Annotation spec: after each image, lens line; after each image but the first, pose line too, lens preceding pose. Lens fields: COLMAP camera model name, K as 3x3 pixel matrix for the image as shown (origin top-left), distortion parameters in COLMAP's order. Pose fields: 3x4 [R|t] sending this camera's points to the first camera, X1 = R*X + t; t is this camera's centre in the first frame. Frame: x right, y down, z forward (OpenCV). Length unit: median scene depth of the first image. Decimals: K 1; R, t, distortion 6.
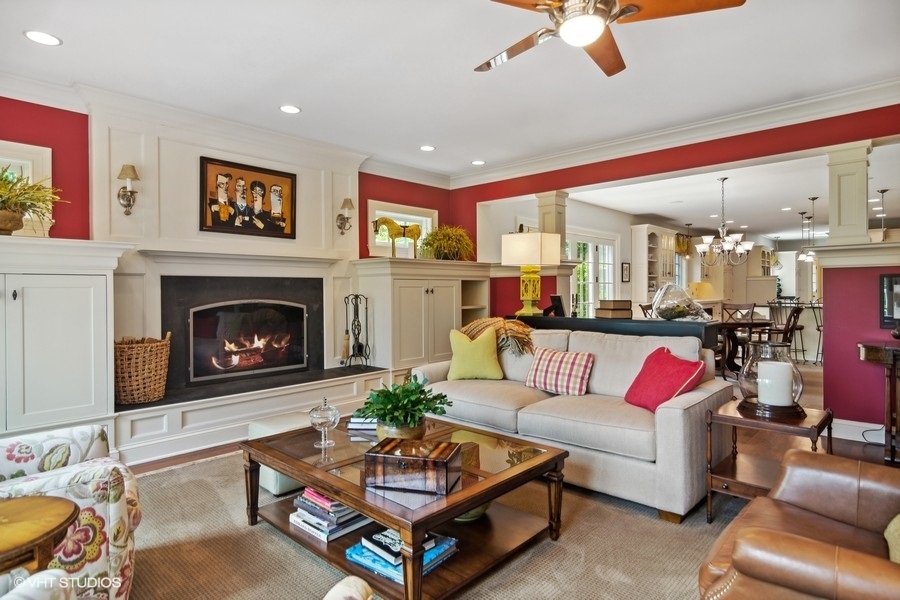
lens RADIAL K [[501.6, 0, 450.3], [0, 501.6, 288.2], [0, 0, 1]] dist [0.006143, 0.000981]
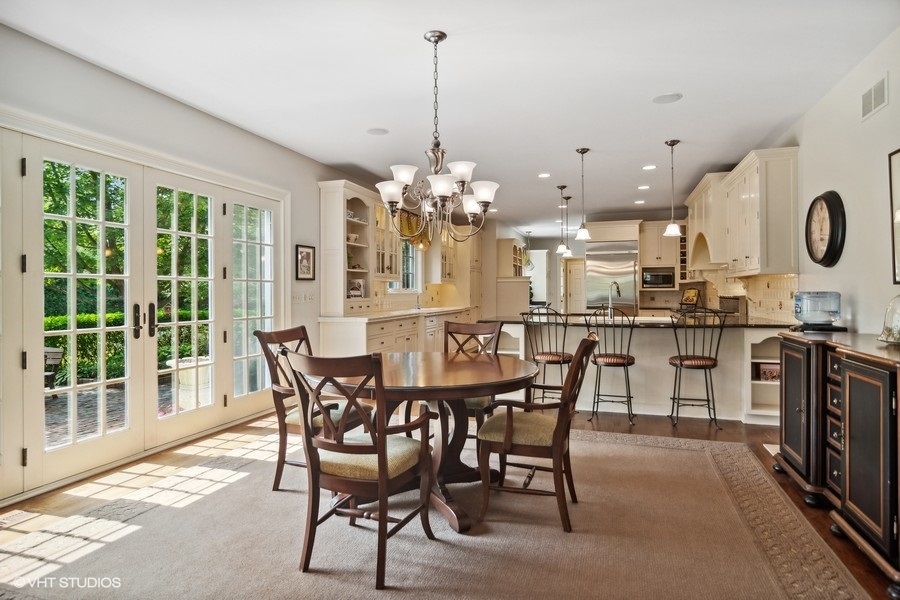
lens RADIAL K [[501.6, 0, 455.6], [0, 501.6, 290.9], [0, 0, 1]] dist [0.006143, 0.000981]
pose [[0.904399, 0.003908, 0.426670, 0.256012], [-0.003361, 0.999992, -0.002036, -0.000189], [-0.426675, 0.000408, 0.904405, 0.413984]]
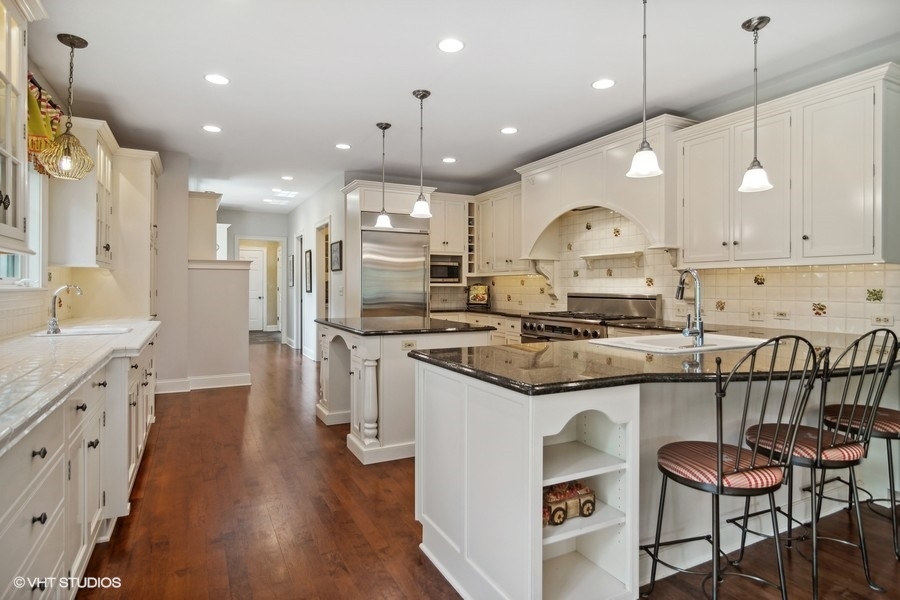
lens RADIAL K [[501.6, 0, 453.0], [0, 501.6, 306.0], [0, 0, 1]] dist [0.006143, 0.000981]
pose [[0.353439, -0.028945, 0.935010, 0.339714], [-0.013592, 0.999257, 0.036072, -0.001823], [-0.935359, -0.025458, 0.352783, 0.815289]]
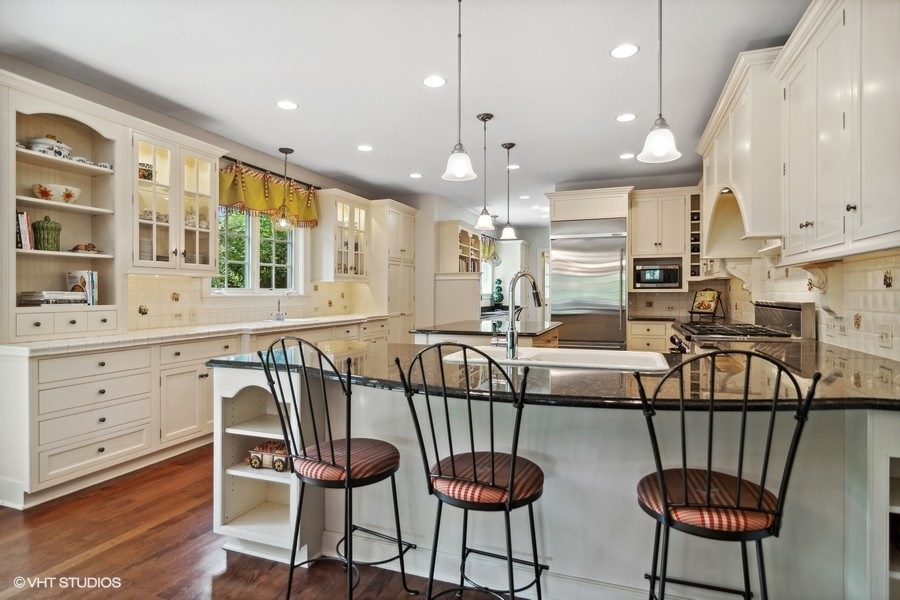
lens RADIAL K [[501.6, 0, 449.2], [0, 501.6, 300.3], [0, 0, 1]] dist [0.006143, 0.000981]
pose [[0.919971, -0.000456, 0.391986, 0.494698], [-0.005344, 0.999892, 0.013704, -0.001103], [-0.391950, -0.014702, 0.919869, 0.609216]]
